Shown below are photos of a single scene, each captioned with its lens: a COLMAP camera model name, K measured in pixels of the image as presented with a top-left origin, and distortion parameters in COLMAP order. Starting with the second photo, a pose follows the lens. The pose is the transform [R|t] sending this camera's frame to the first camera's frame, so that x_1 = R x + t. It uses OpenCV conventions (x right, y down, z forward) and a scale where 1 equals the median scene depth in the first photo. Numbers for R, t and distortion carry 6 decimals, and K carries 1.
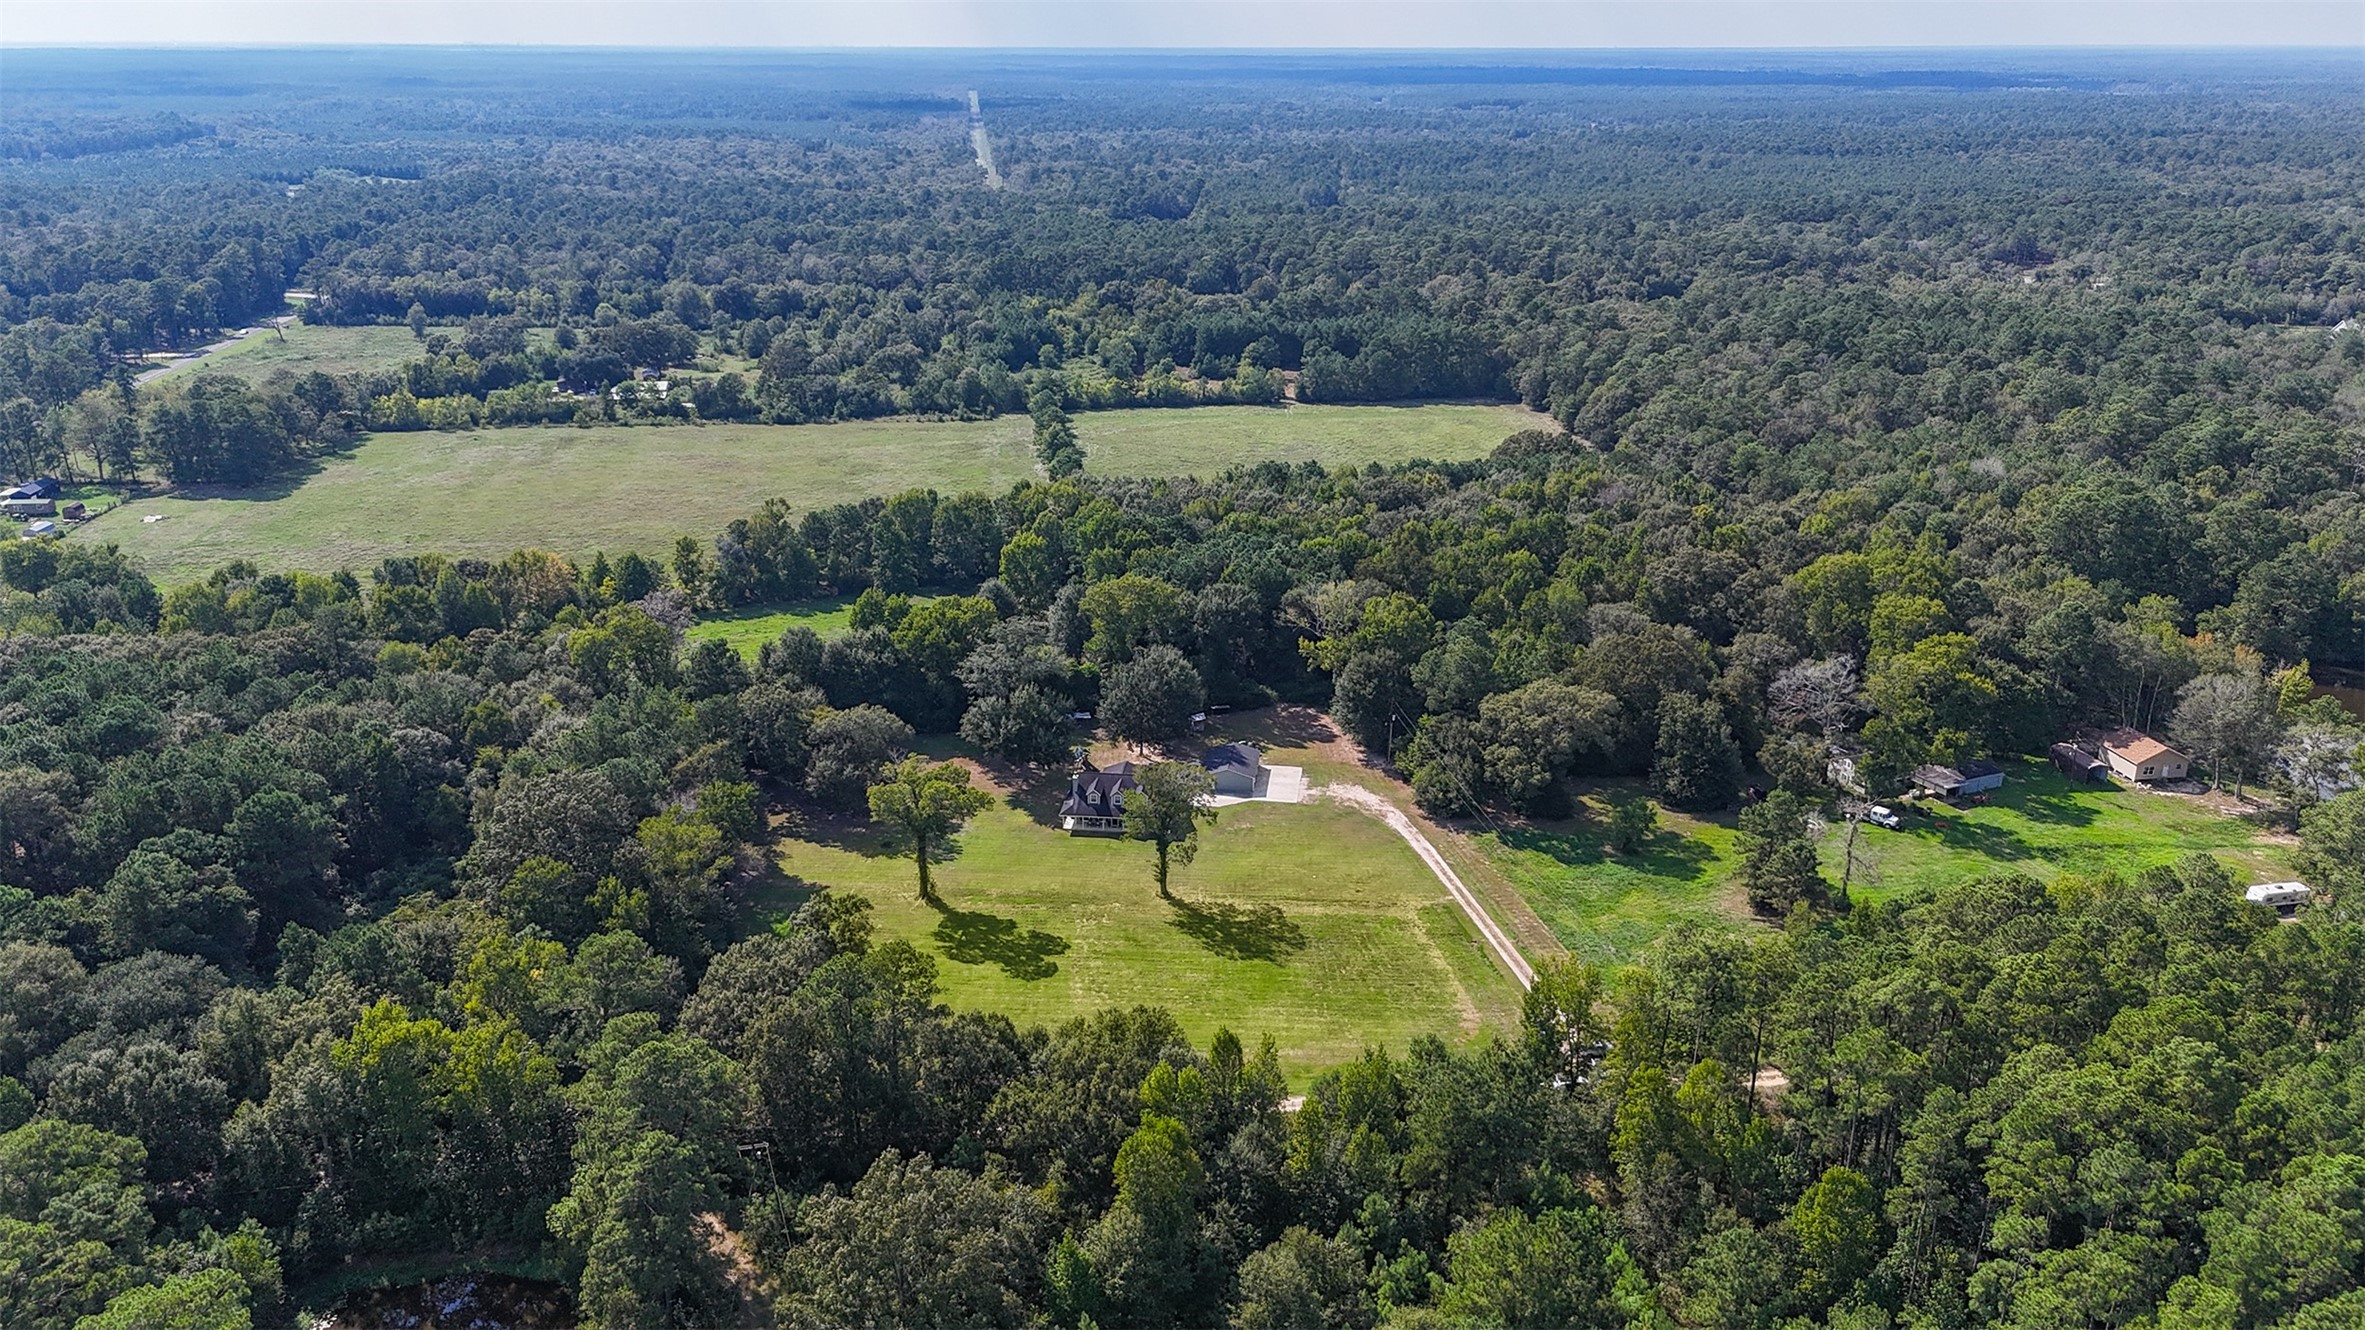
lens RADIAL K [[1756.7, 0, 1183.9], [0, 1756.7, 644.7], [0, 0, 1]] dist [0.066338, -0.068768]
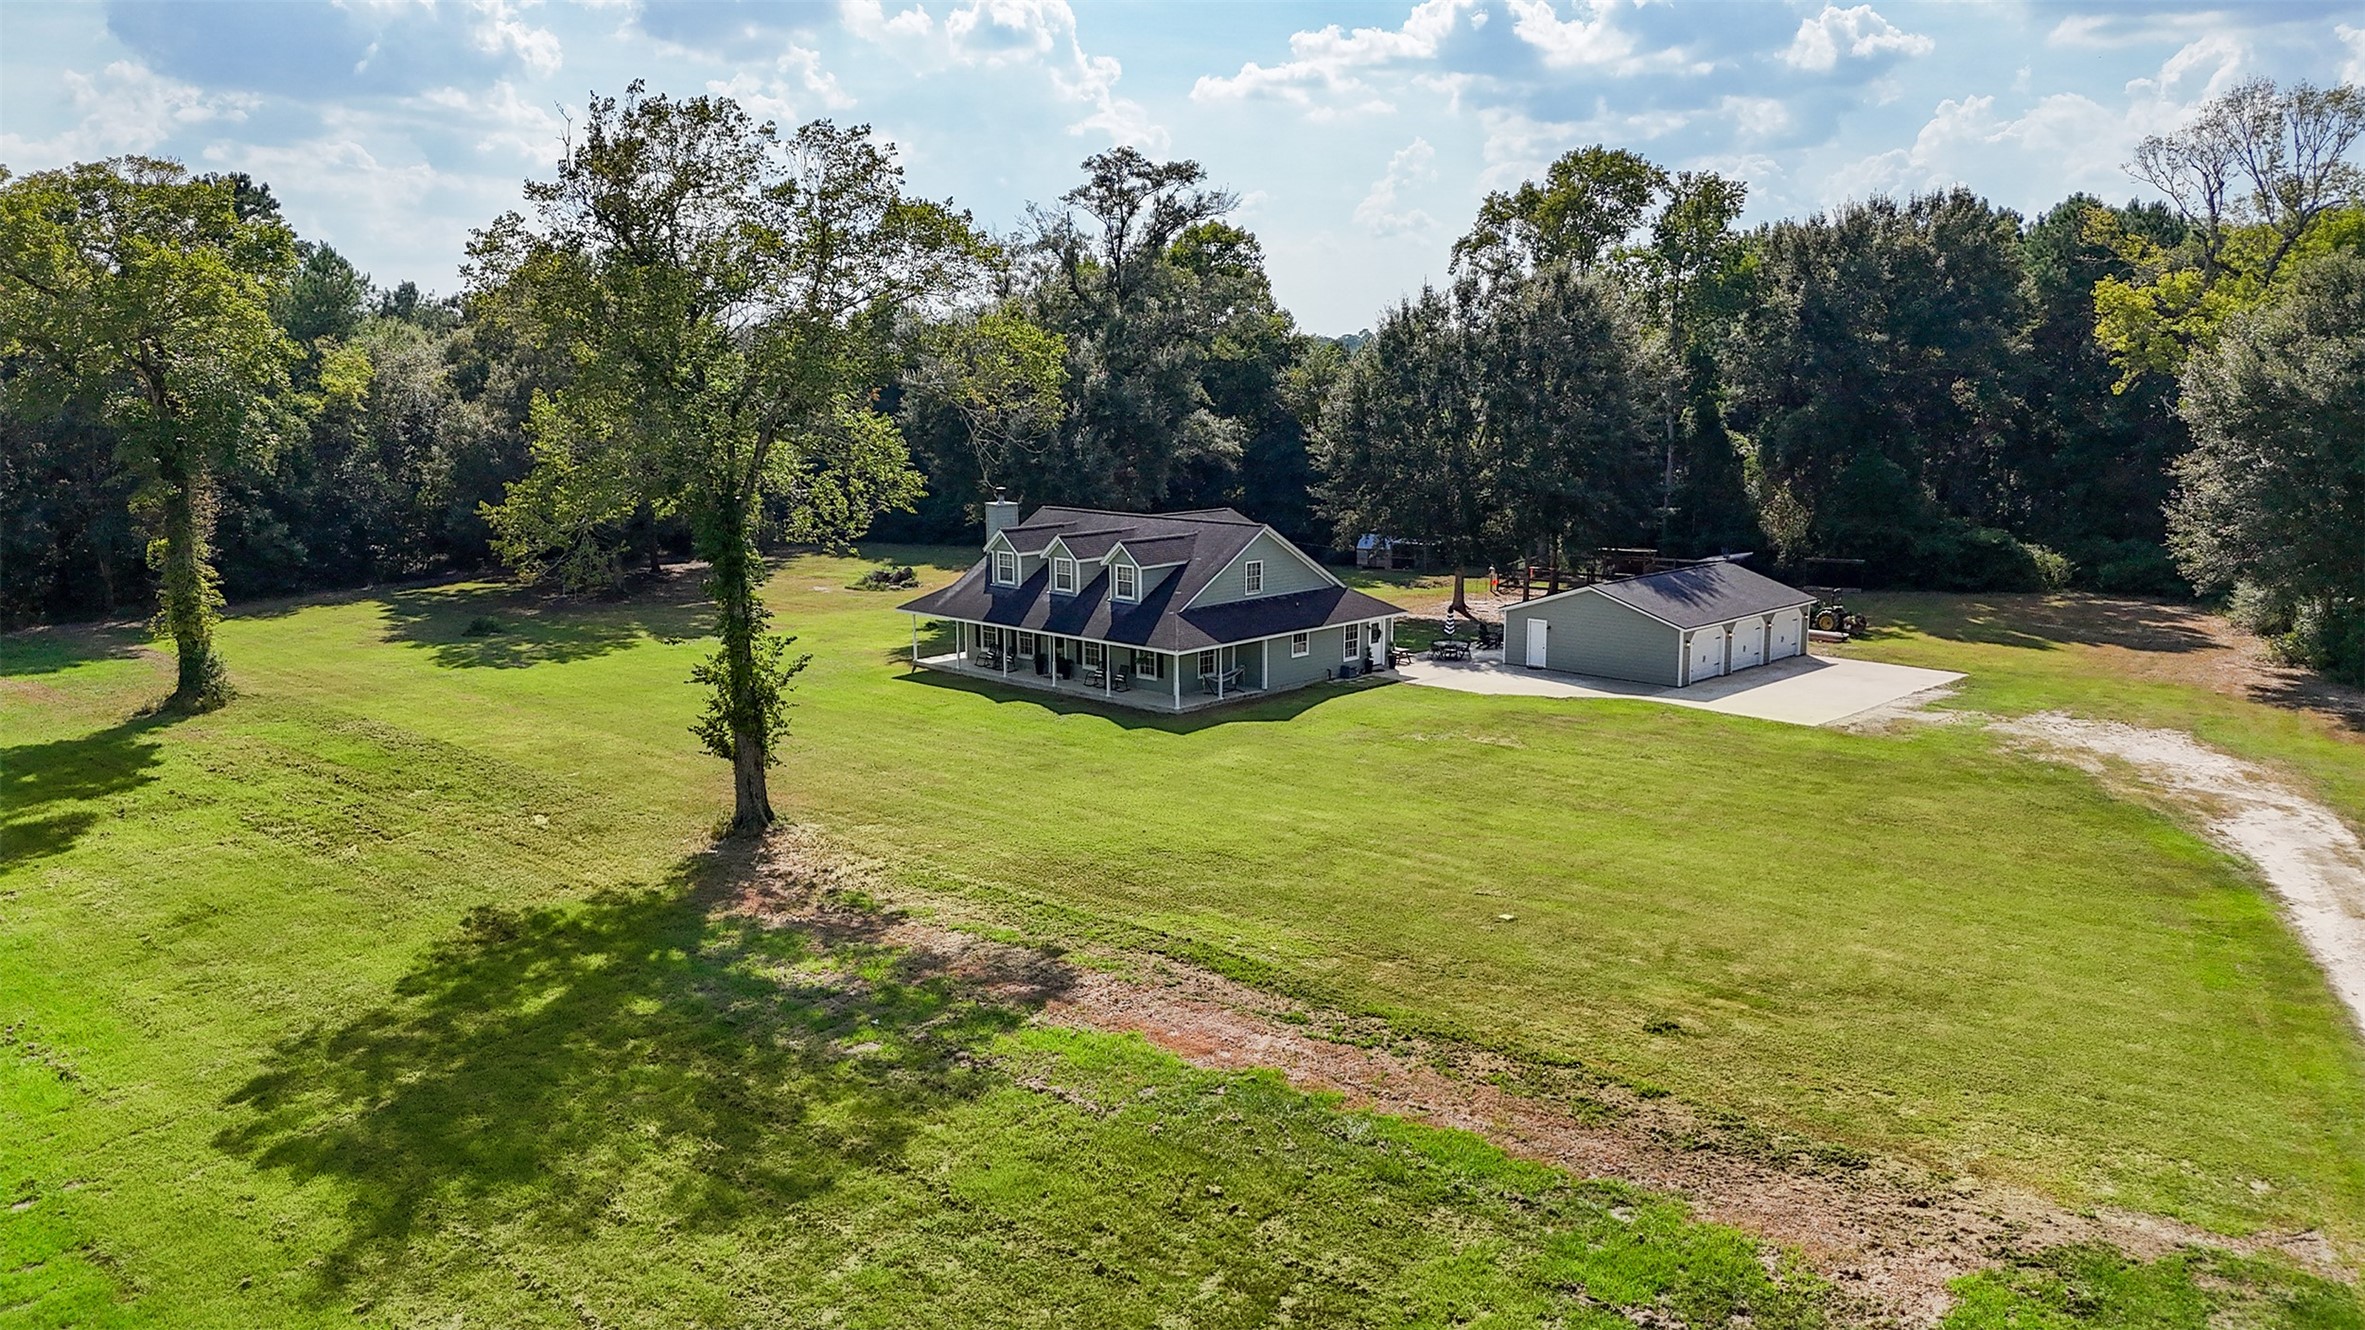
lens RADIAL K [[1756.7, 0, 1178.5], [0, 1756.7, 666.7], [0, 0, 1]] dist [0.066338, -0.068768]
pose [[0.801264, 0.101800, -0.589587, 0.133512], [-0.183577, 0.979718, -0.080323, 0.116744], [0.569453, 0.172595, 0.803701, 0.765409]]
